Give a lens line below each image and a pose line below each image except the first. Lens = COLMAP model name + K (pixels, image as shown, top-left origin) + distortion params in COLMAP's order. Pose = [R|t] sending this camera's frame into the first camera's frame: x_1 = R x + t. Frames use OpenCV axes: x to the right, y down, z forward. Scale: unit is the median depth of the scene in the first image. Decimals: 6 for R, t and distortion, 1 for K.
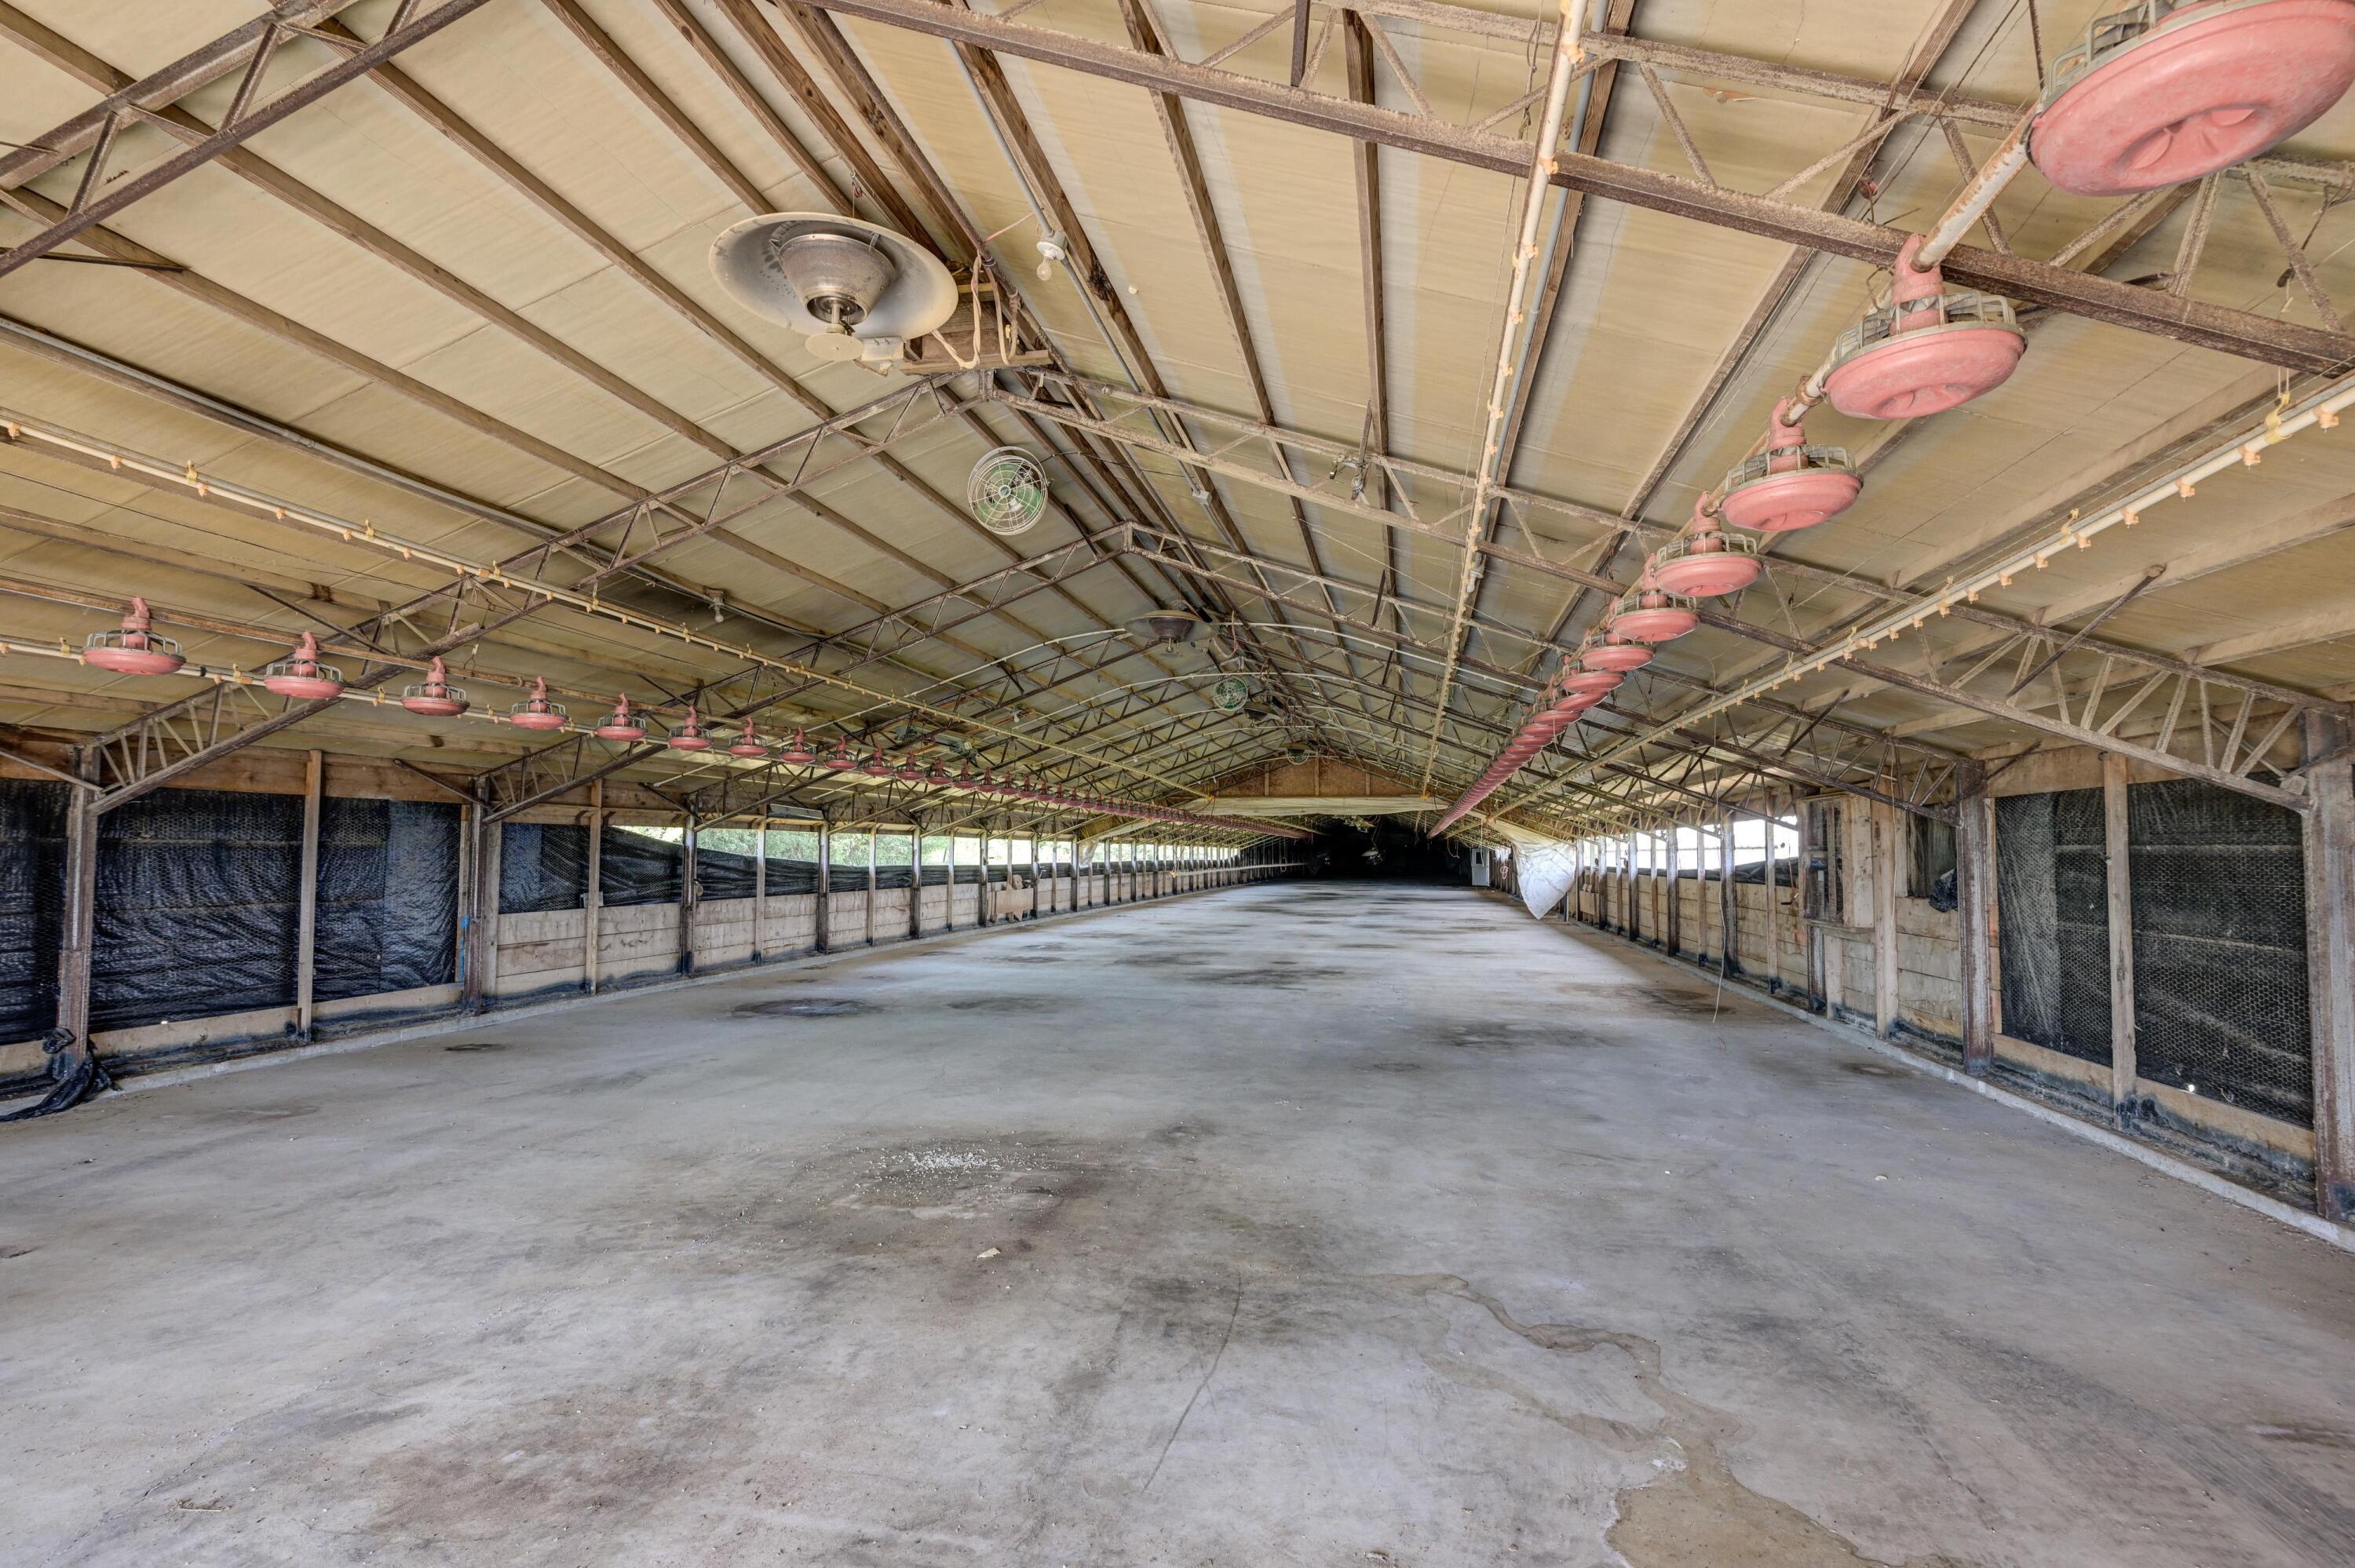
lens RADIAL K [[1128.4, 0, 1177.5], [0, 1128.4, 784.0], [0, 0, 1]] dist [-0.000134, 0.000791]
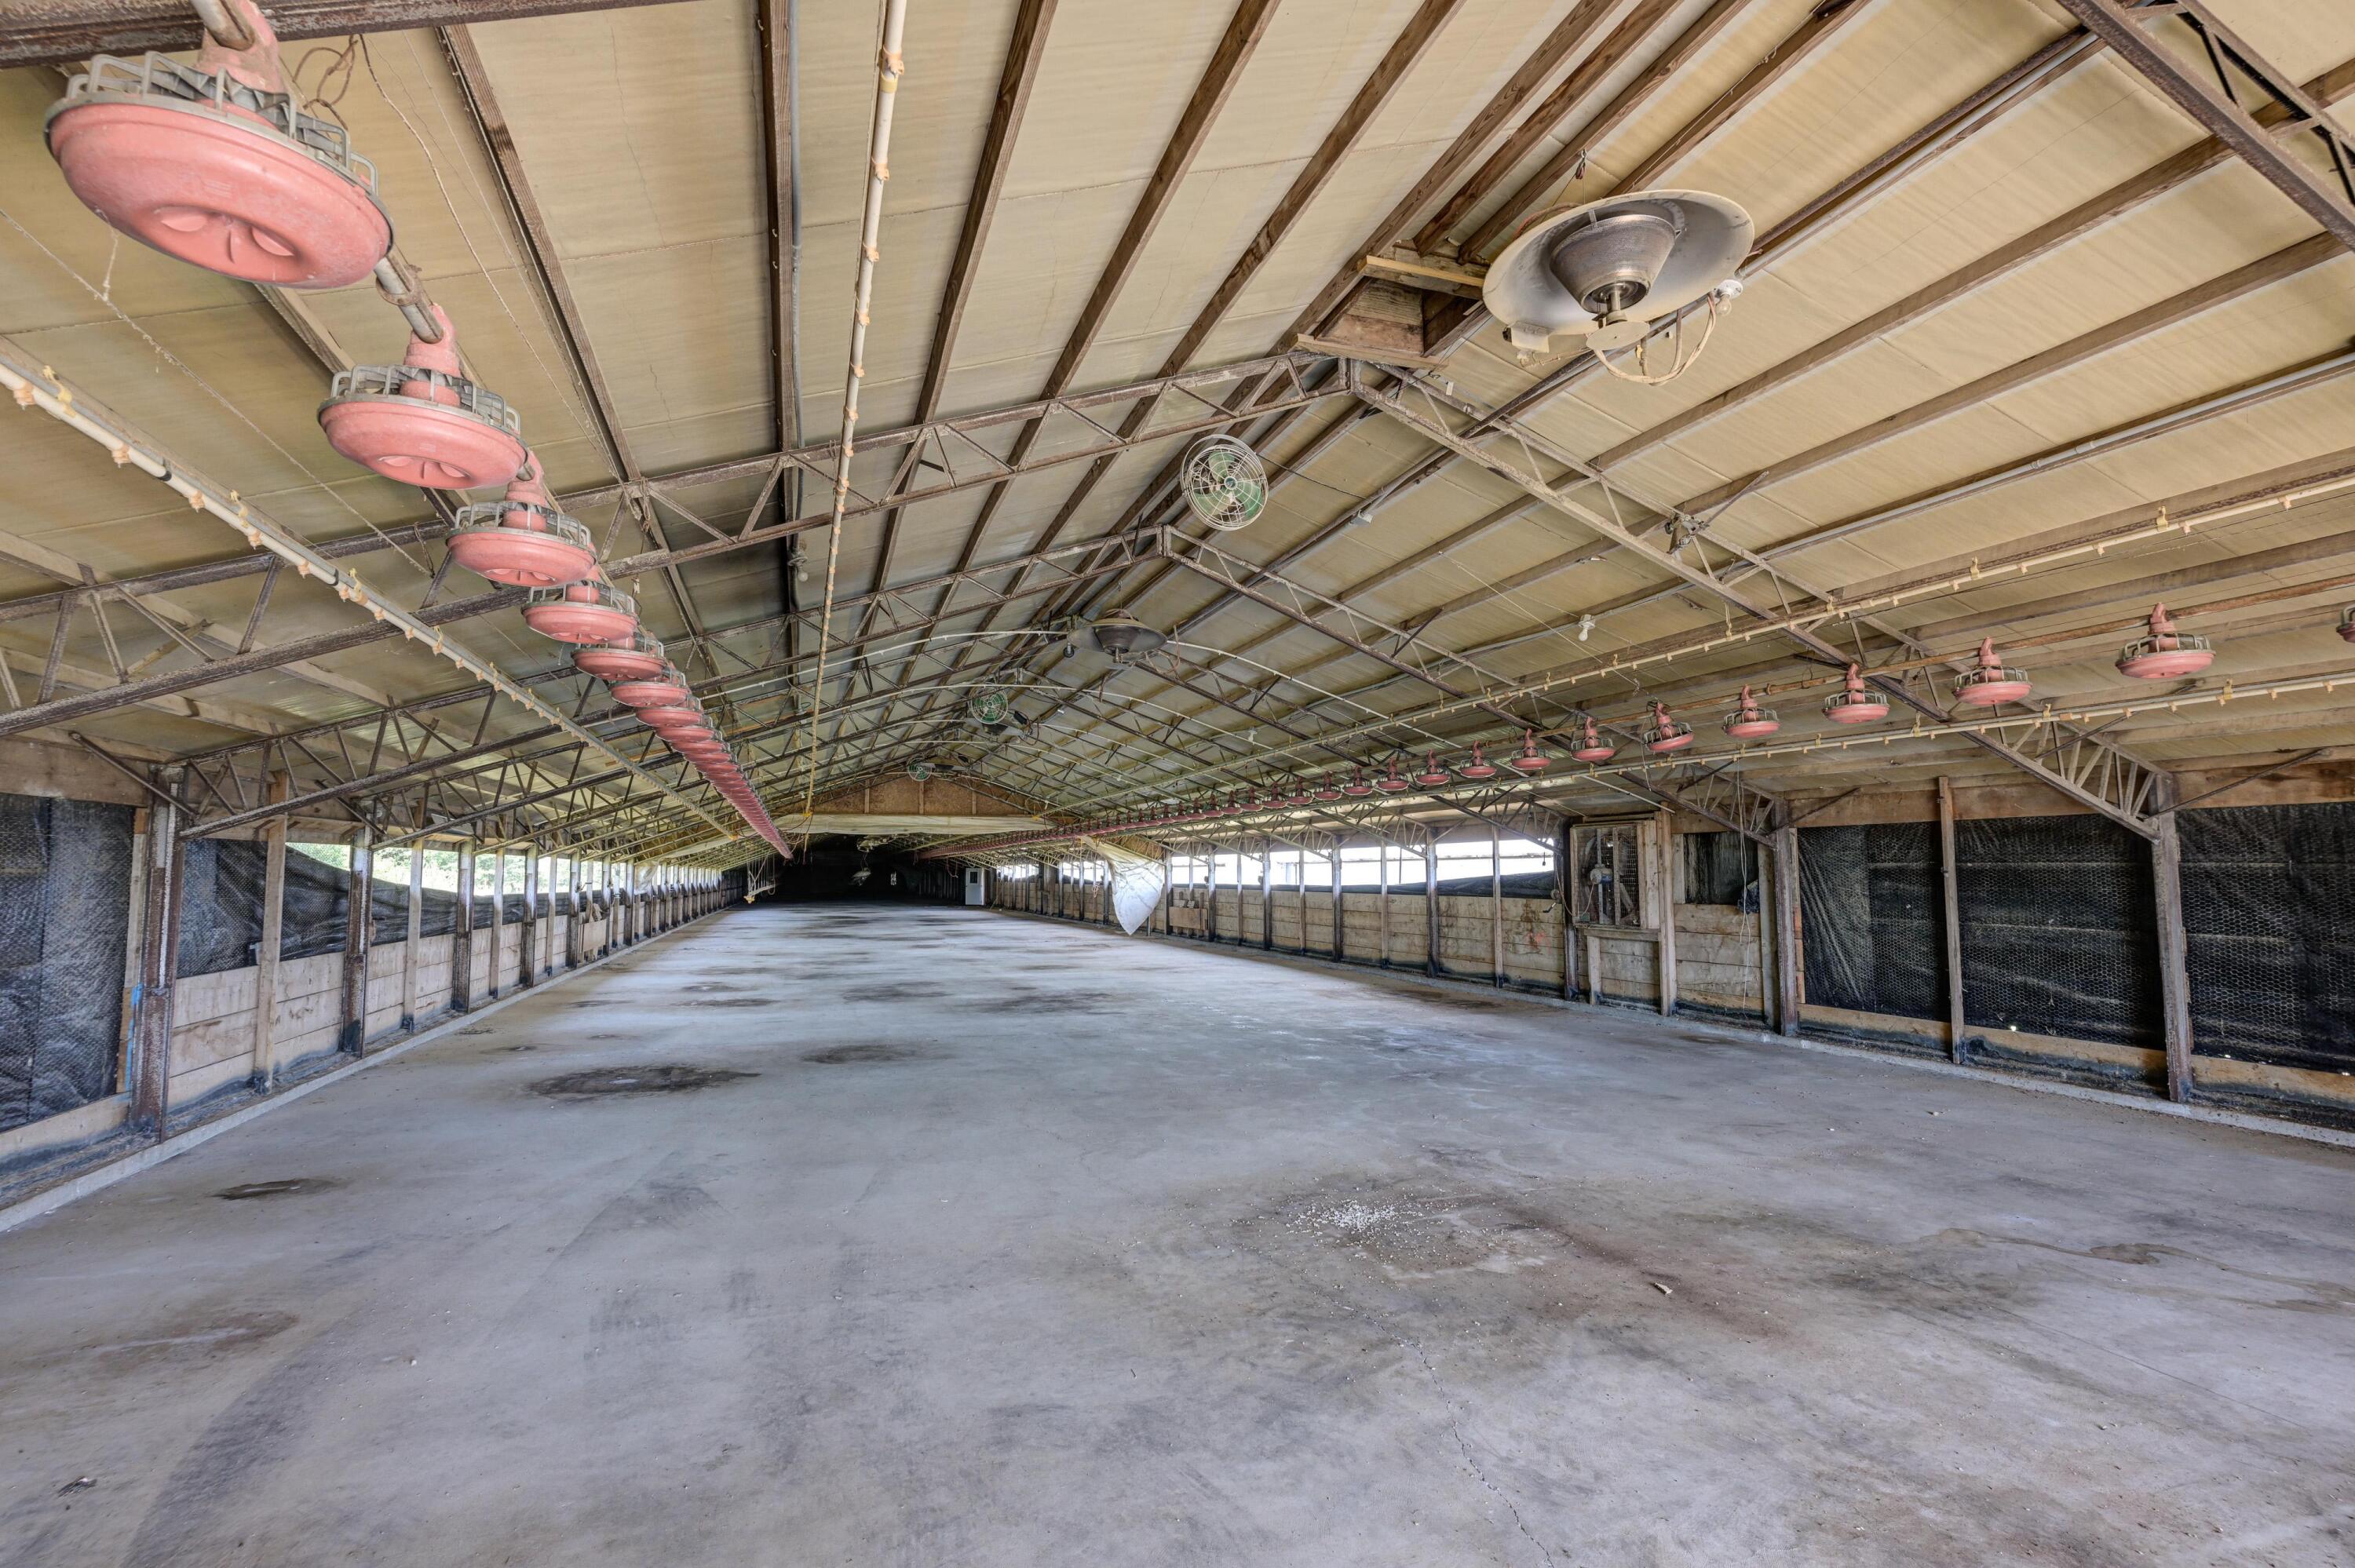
lens RADIAL K [[1128.4, 0, 1177.5], [0, 1128.4, 784.0], [0, 0, 1]] dist [-0.000134, 0.000791]
pose [[0.861174, 0.031667, 0.507323, -0.832320], [-0.022861, 0.999461, -0.023580, 0.011930], [-0.507796, 0.008709, 0.861434, 0.300574]]
